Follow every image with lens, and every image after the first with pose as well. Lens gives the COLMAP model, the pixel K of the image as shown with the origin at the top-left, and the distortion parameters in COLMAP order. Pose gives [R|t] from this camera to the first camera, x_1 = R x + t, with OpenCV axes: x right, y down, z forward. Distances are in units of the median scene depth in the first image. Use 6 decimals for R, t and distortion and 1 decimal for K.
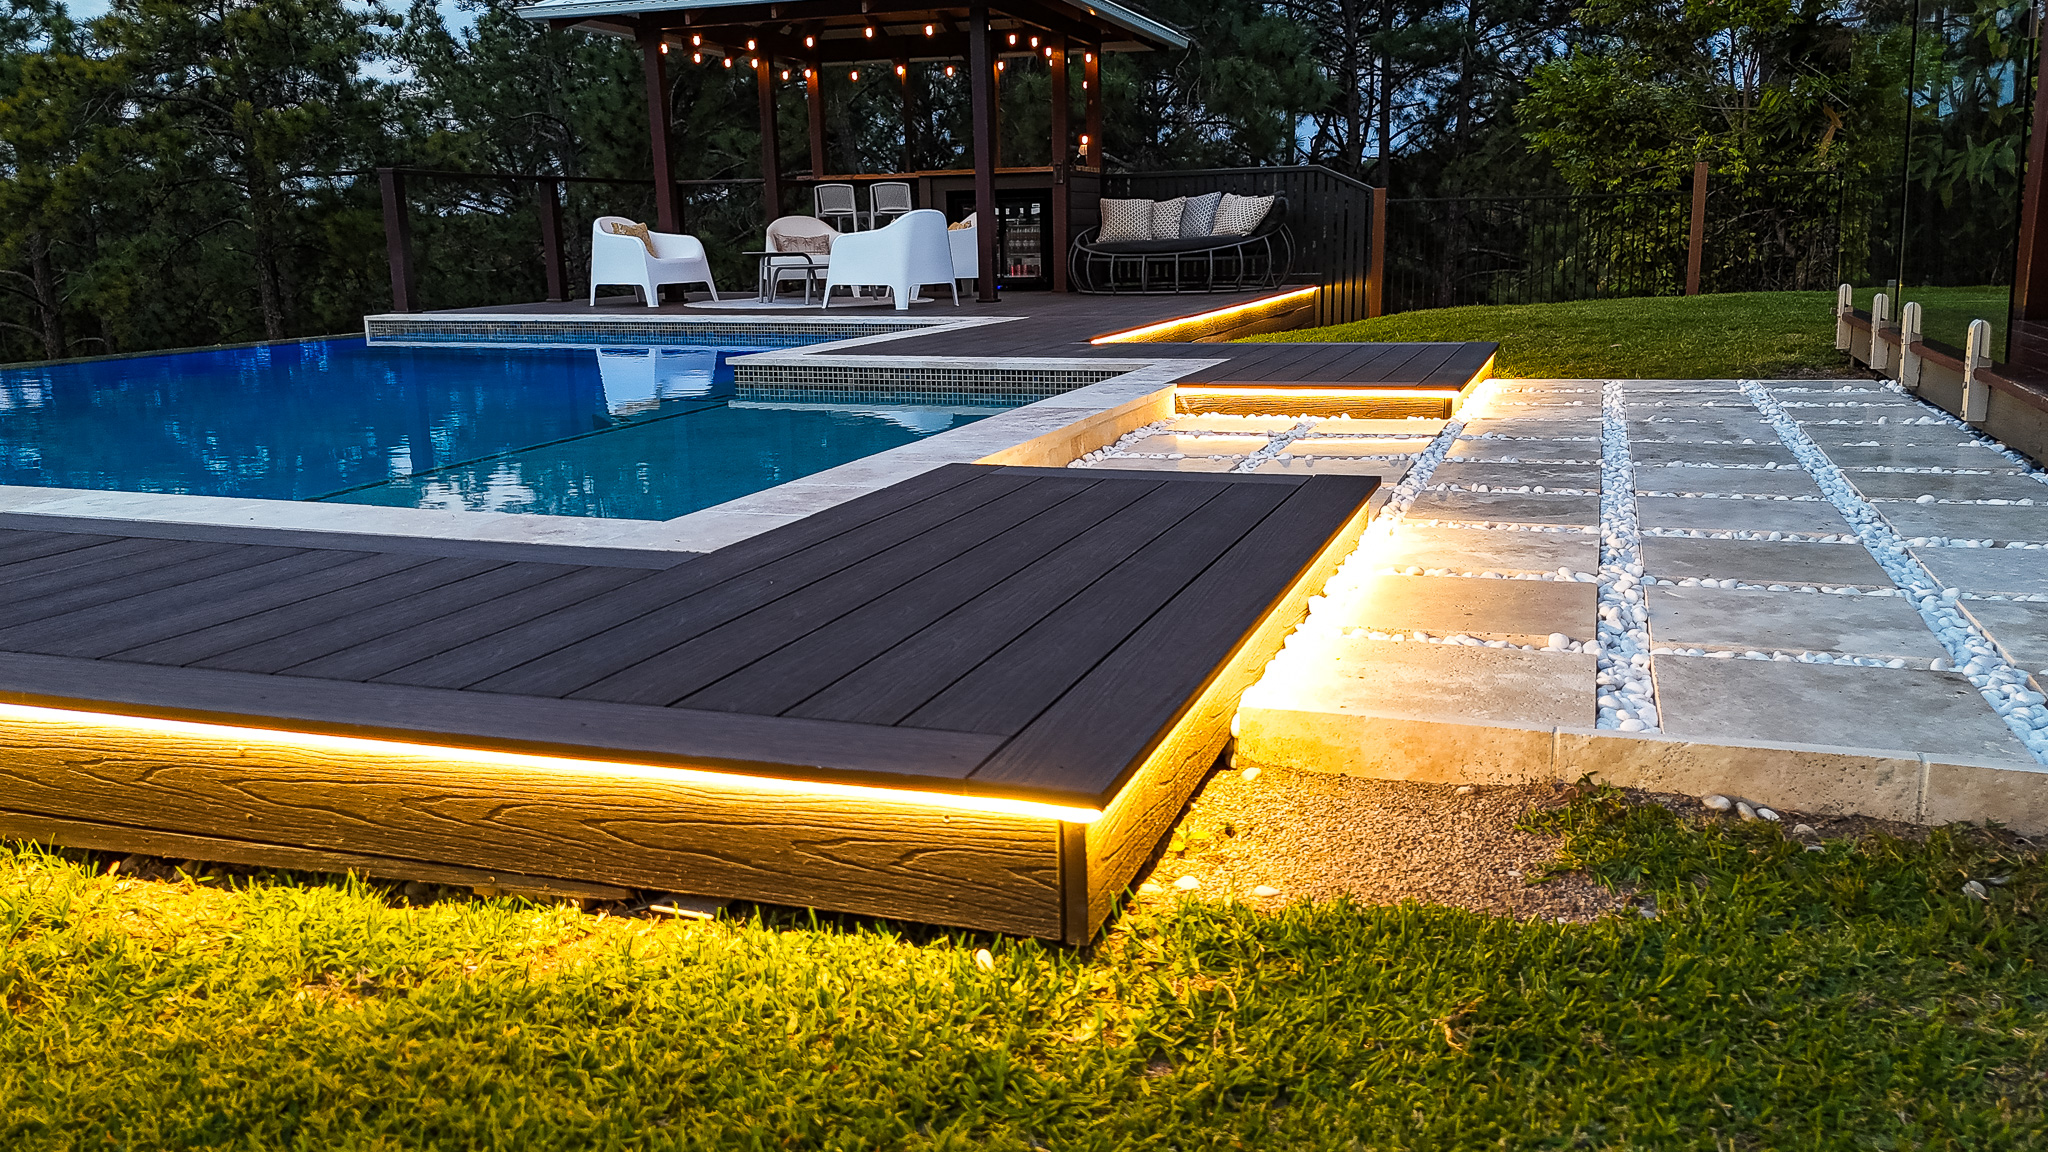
lens RADIAL K [[1598.4, 0, 1024.0], [0, 1598.4, 576.0], [0, 0, 1]] dist [0.069832, -0.049737]
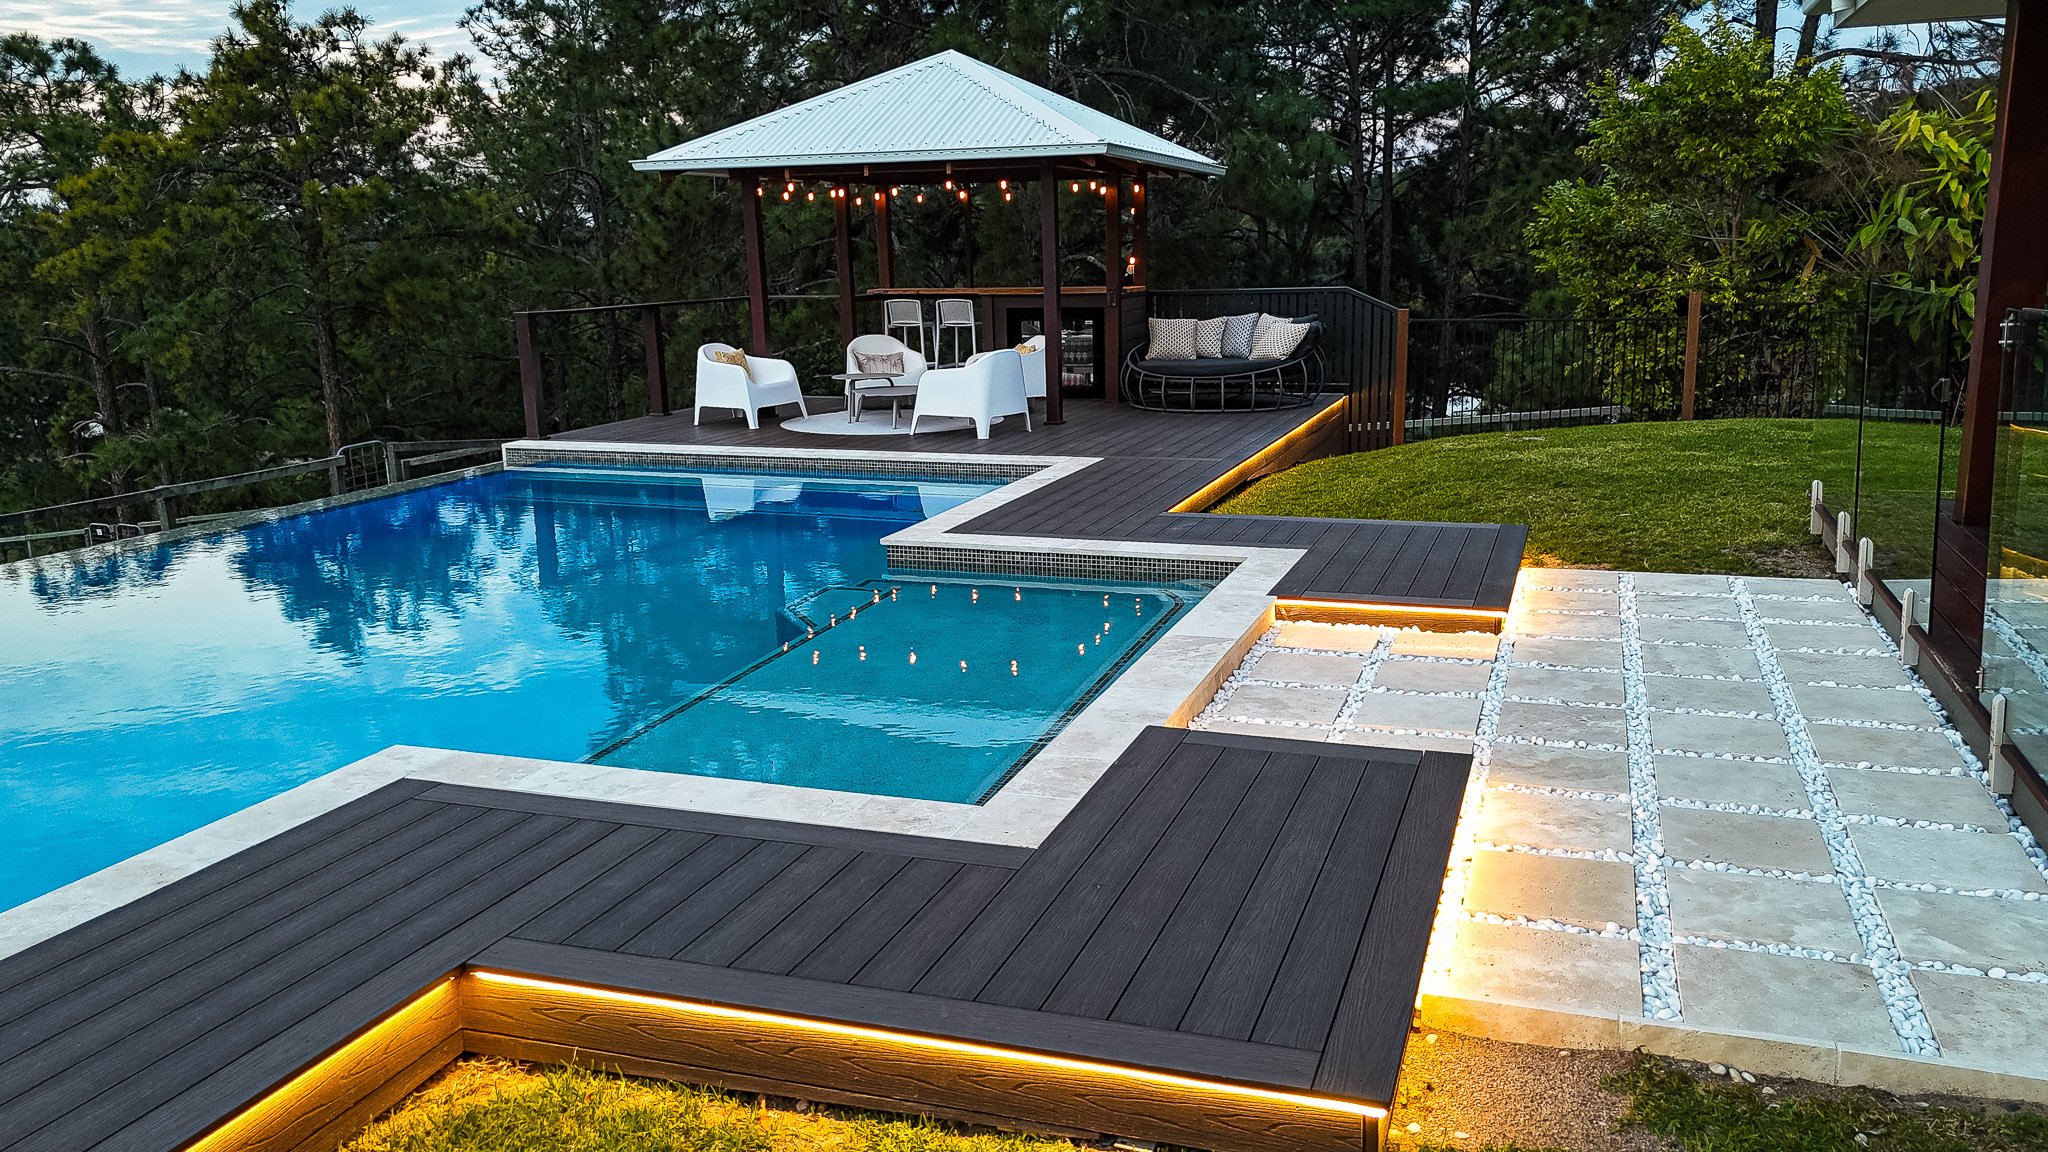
lens RADIAL K [[1598.4, 0, 1024.0], [0, 1598.4, 576.0], [0, 0, 1]] dist [0.069832, -0.049737]
pose [[0.999993, -0.002243, 0.002839, -0.051797], [0.002263, 0.999973, -0.007007, -0.063133], [-0.002823, 0.007013, 0.999971, -0.120367]]
